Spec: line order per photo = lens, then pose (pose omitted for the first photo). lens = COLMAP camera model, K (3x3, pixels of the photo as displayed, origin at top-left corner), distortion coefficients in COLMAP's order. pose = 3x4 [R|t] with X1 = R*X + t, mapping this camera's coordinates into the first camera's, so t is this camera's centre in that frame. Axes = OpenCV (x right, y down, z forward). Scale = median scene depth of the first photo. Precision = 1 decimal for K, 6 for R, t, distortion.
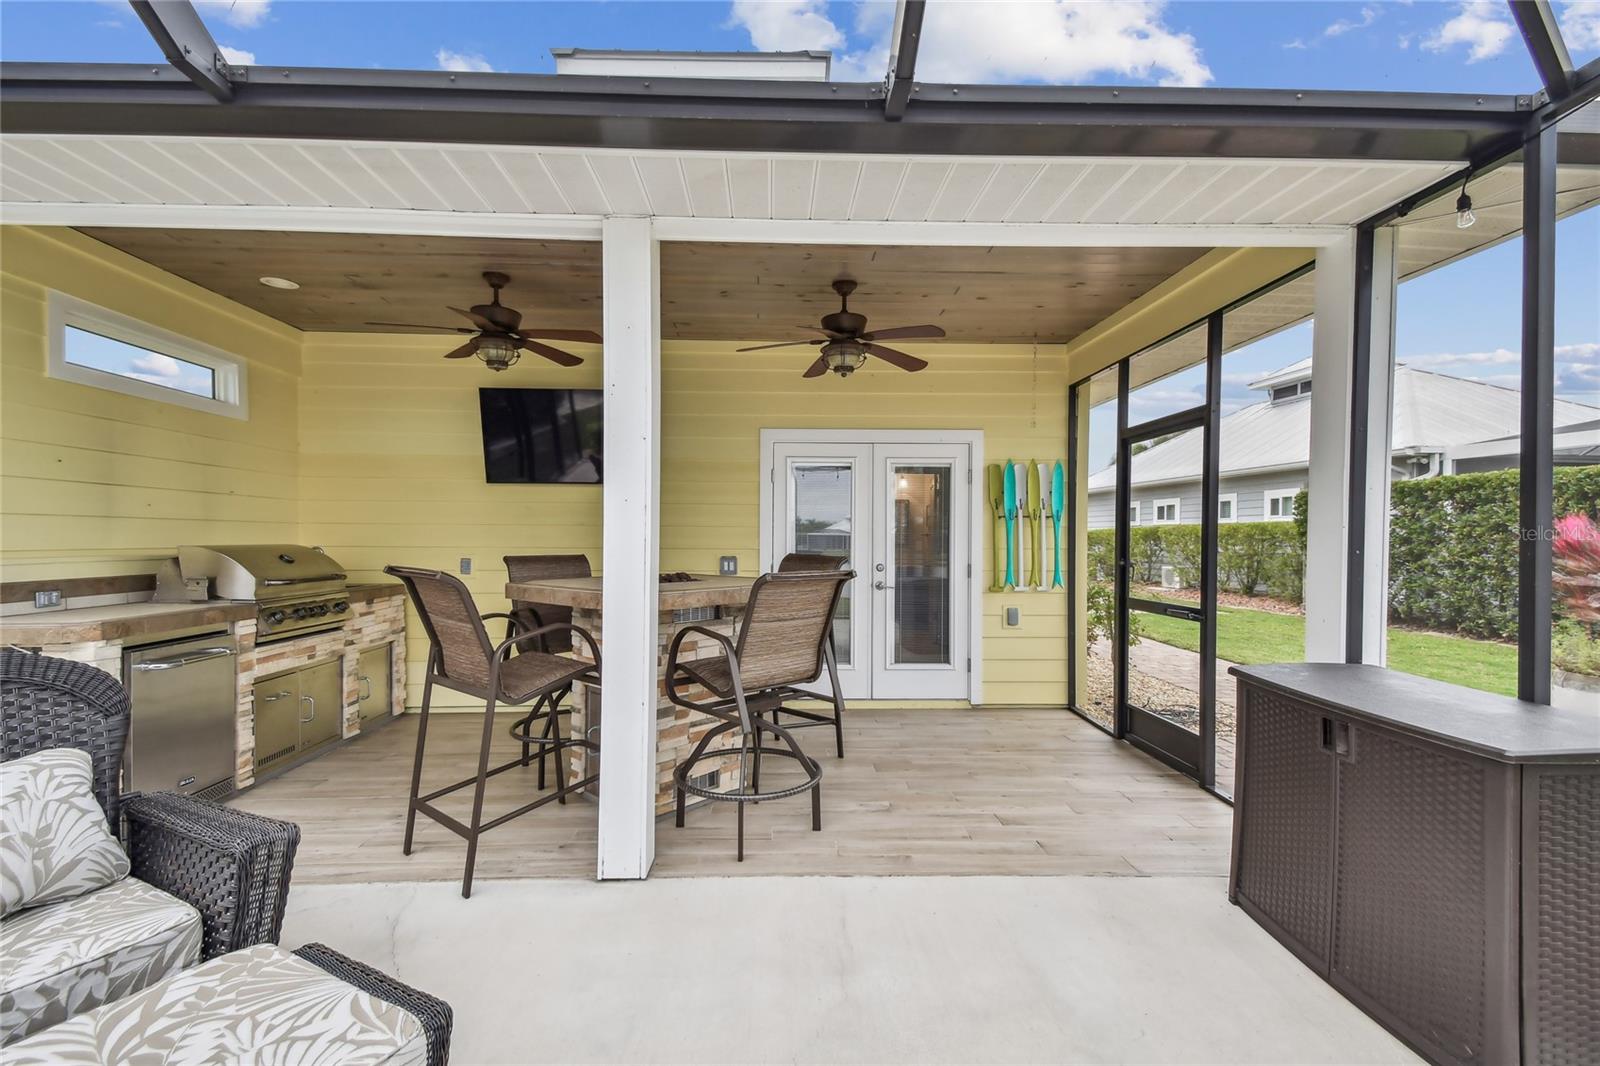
lens RADIAL K [[710.8, 0, 800.0], [0, 710.8, 533.0], [0, 0, 1]] dist [0.011860, -0.000756]
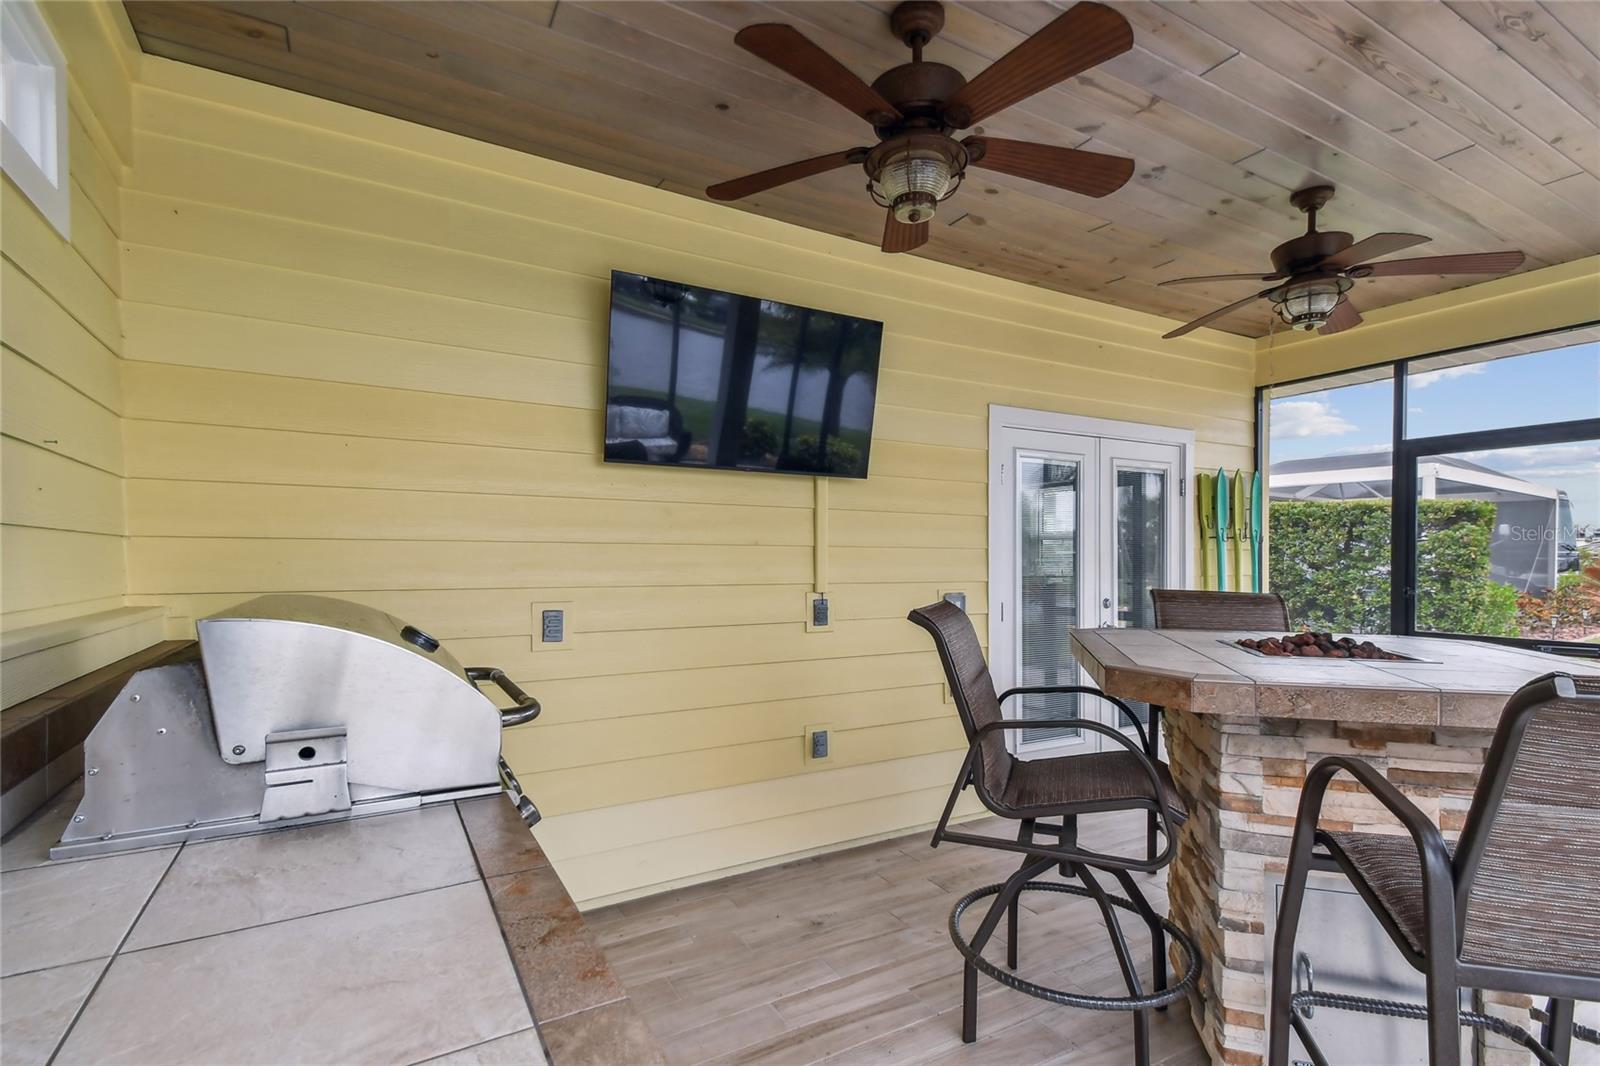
lens RADIAL K [[736.7, 0, 804.9], [0, 736.7, 540.1], [0, 0, 1]] dist [0.023098, -0.000180]
pose [[0.885333, 0.005283, 0.464927, -0.546633], [0.001470, 0.999899, -0.014161, -0.006523], [-0.464955, 0.013221, 0.885236, 0.455230]]
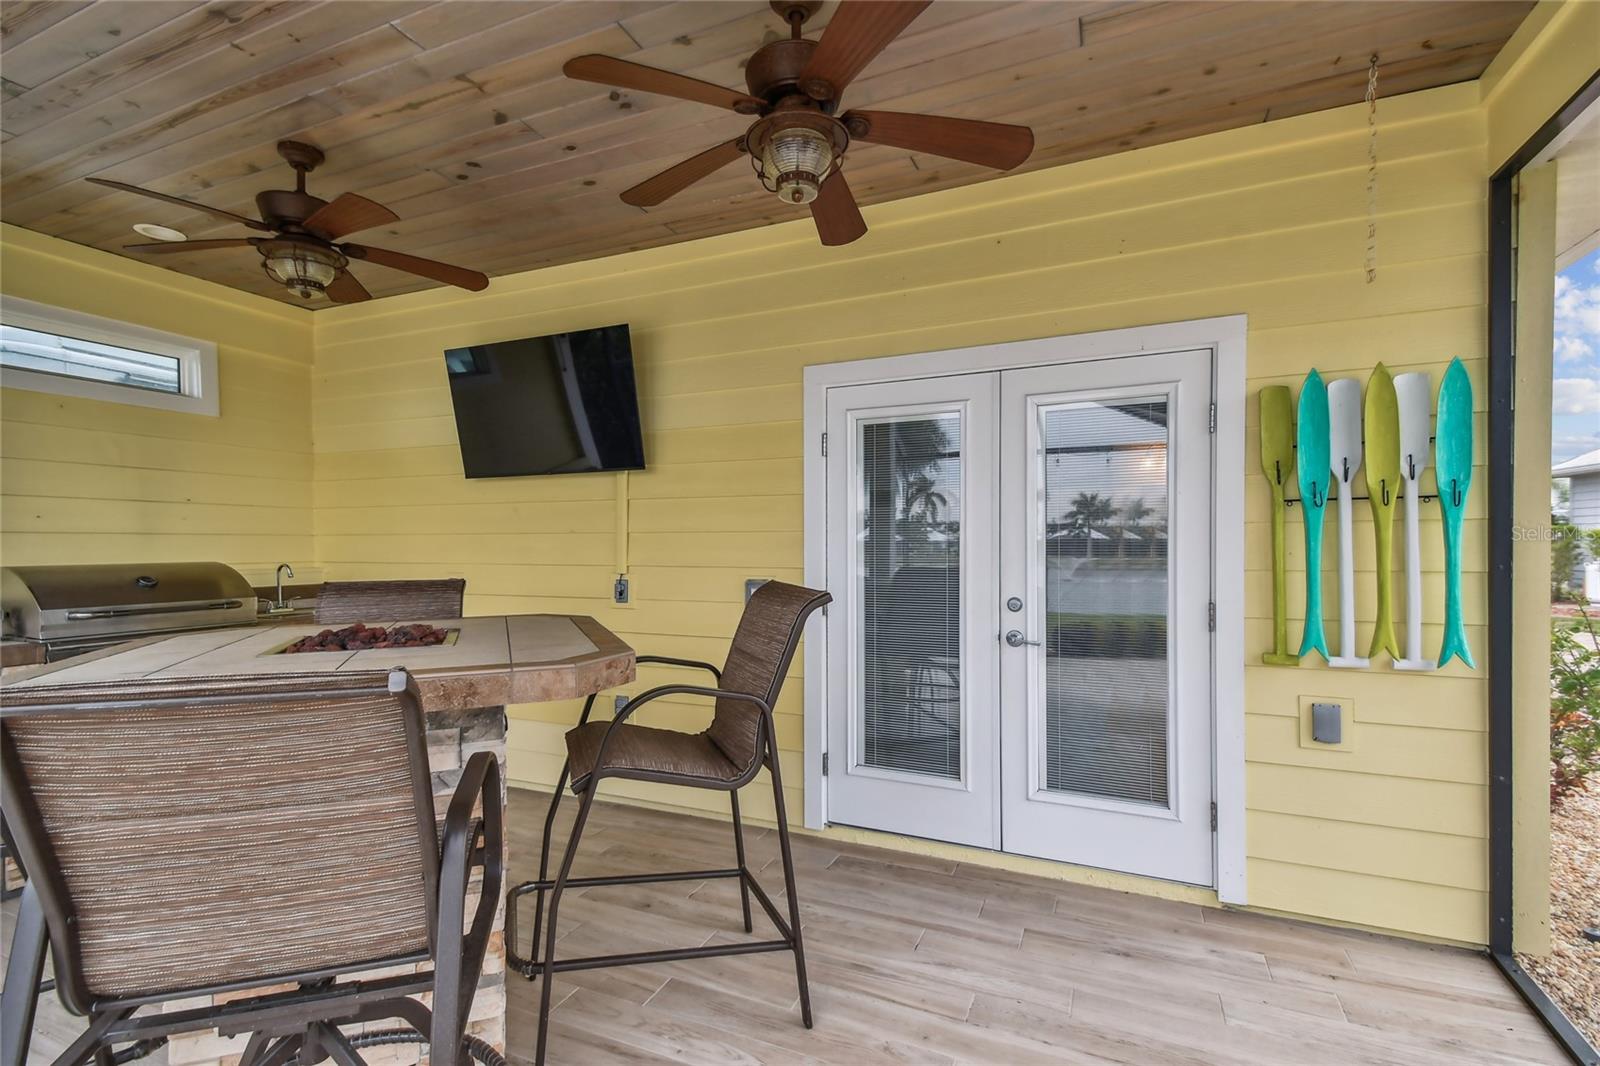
lens RADIAL K [[721.6, 0, 800.2], [0, 721.6, 546.2], [0, 0, 1]] dist [0.040413, -0.021028]
pose [[0.900299, -0.007012, -0.435215, 0.206418], [0.010637, 0.999926, 0.005894, 0.000233], [0.435141, -0.009936, 0.900307, 0.450703]]
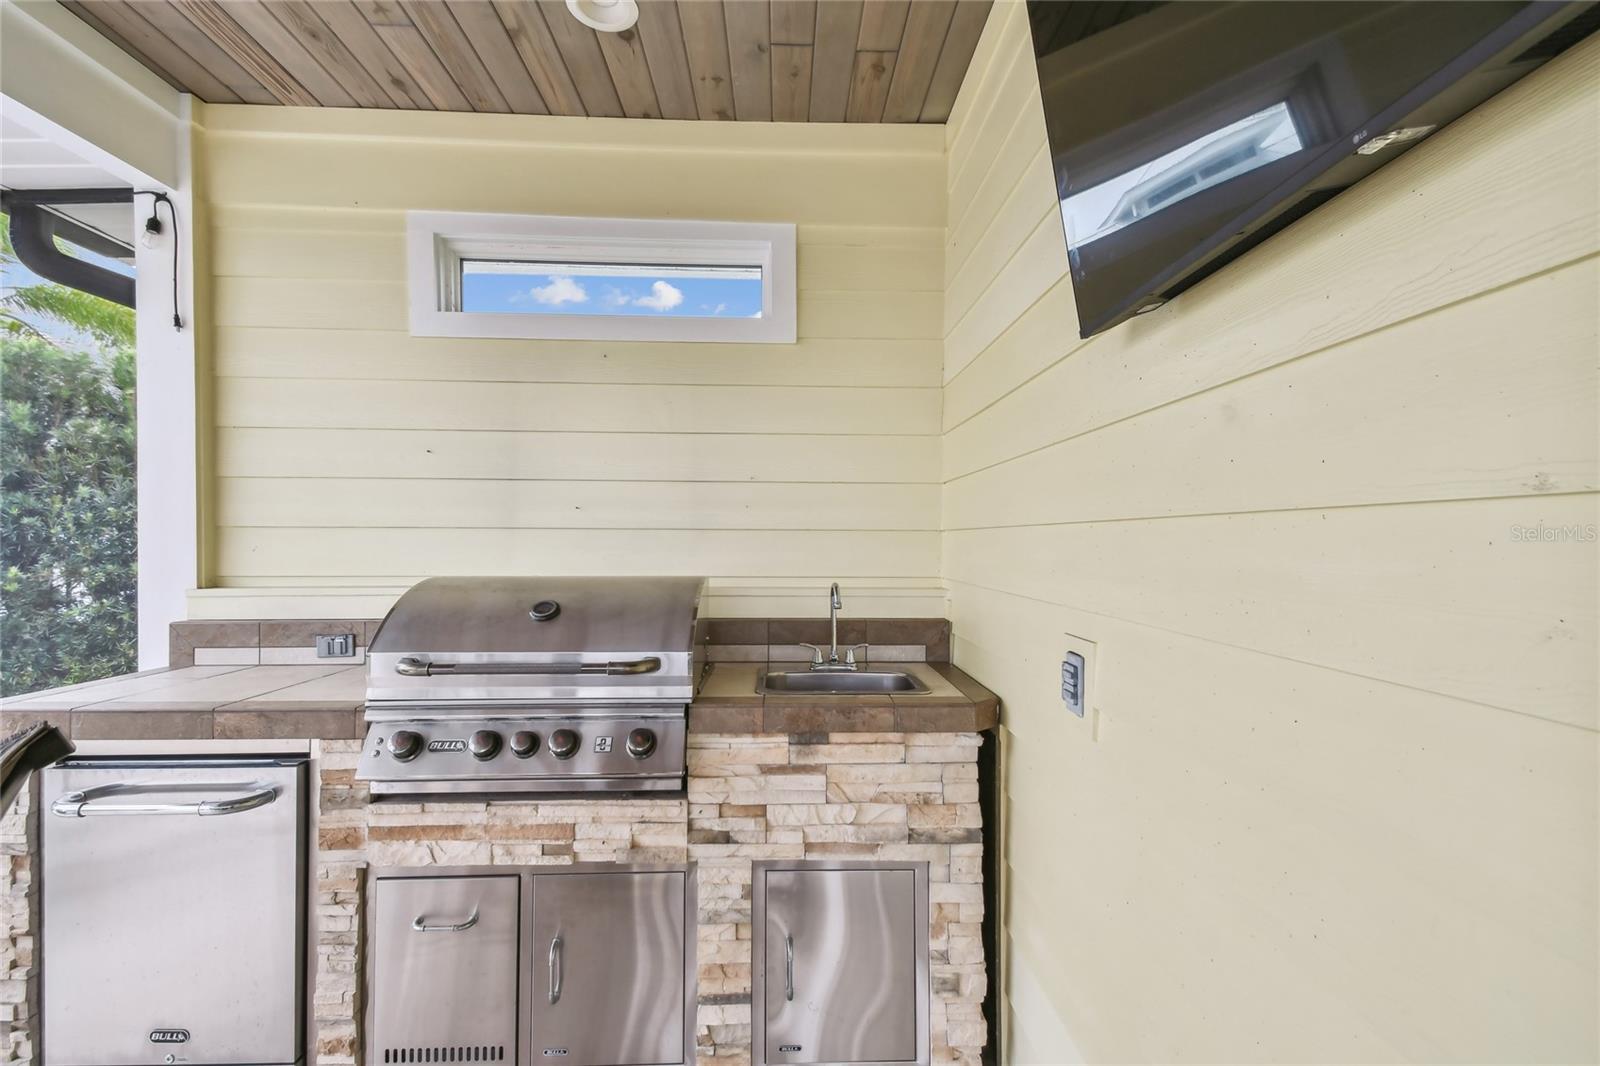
lens RADIAL K [[736.7, 0, 804.9], [0, 736.7, 540.1], [0, 0, 1]] dist [0.023098, -0.000180]
pose [[-0.006772, -0.007709, -0.999947, -0.193449], [0.003912, 0.999962, -0.007736, -0.003184], [0.999969, -0.003964, -0.006742, 0.888358]]
